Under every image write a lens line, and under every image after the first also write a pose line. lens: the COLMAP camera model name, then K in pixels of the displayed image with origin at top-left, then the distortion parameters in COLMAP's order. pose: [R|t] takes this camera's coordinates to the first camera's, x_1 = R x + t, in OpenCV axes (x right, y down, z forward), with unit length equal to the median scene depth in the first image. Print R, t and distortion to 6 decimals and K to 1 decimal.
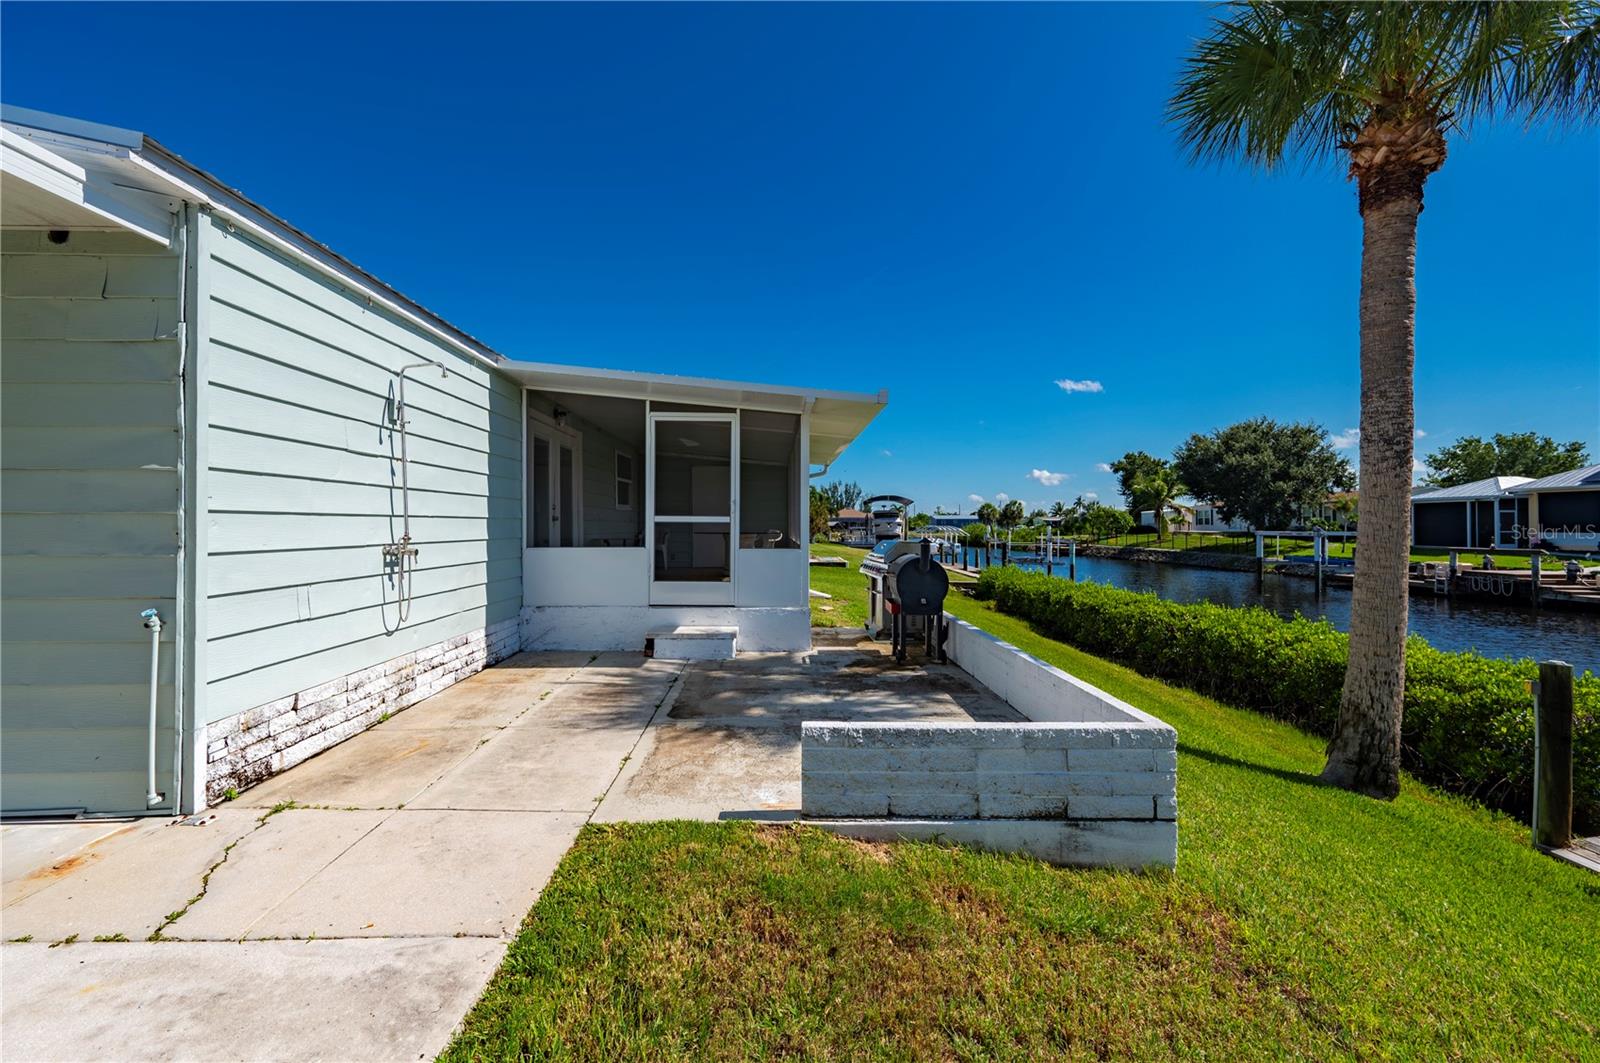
lens RADIAL K [[642.1, 0, 854.8], [0, 642.1, 516.0], [0, 0, 1]] dist [0.000565, -0.001322]
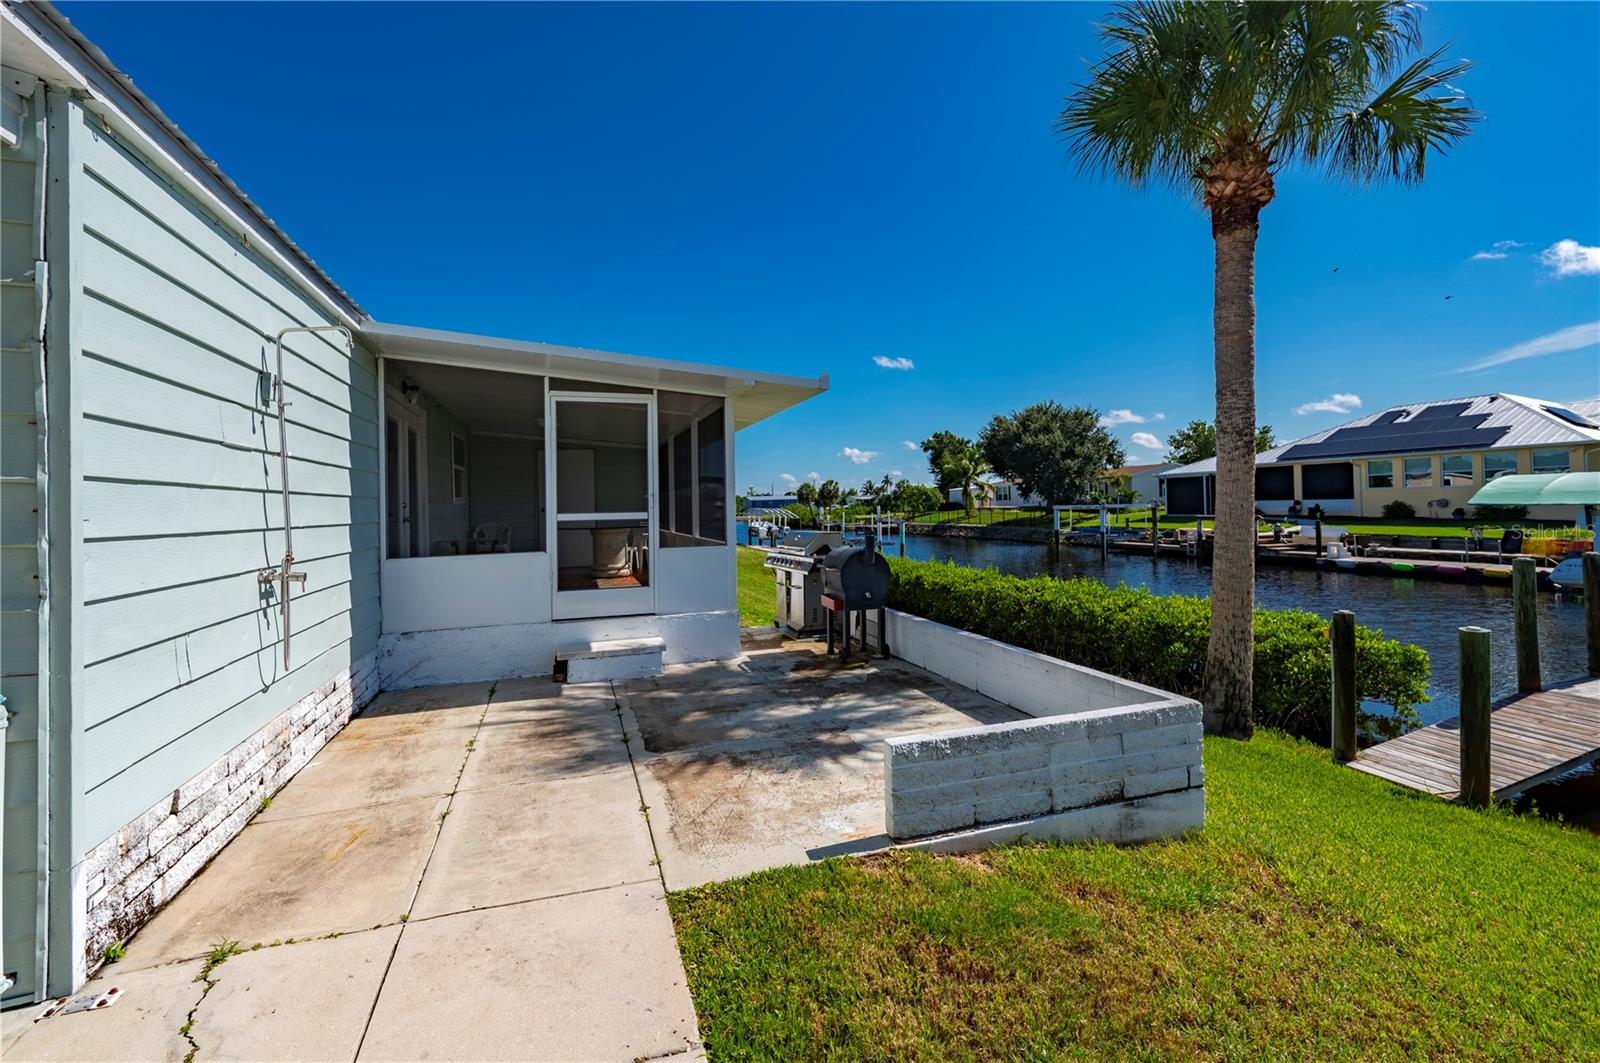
lens RADIAL K [[675.8, 0, 868.4], [0, 675.8, 491.3], [0, 0, 1]] dist [-0.002921, 0.000557]
pose [[0.953675, -0.017083, 0.300353, -0.235374], [0.019397, 0.999801, -0.004726, -0.022321], [-0.300212, 0.010333, 0.953816, 0.038371]]
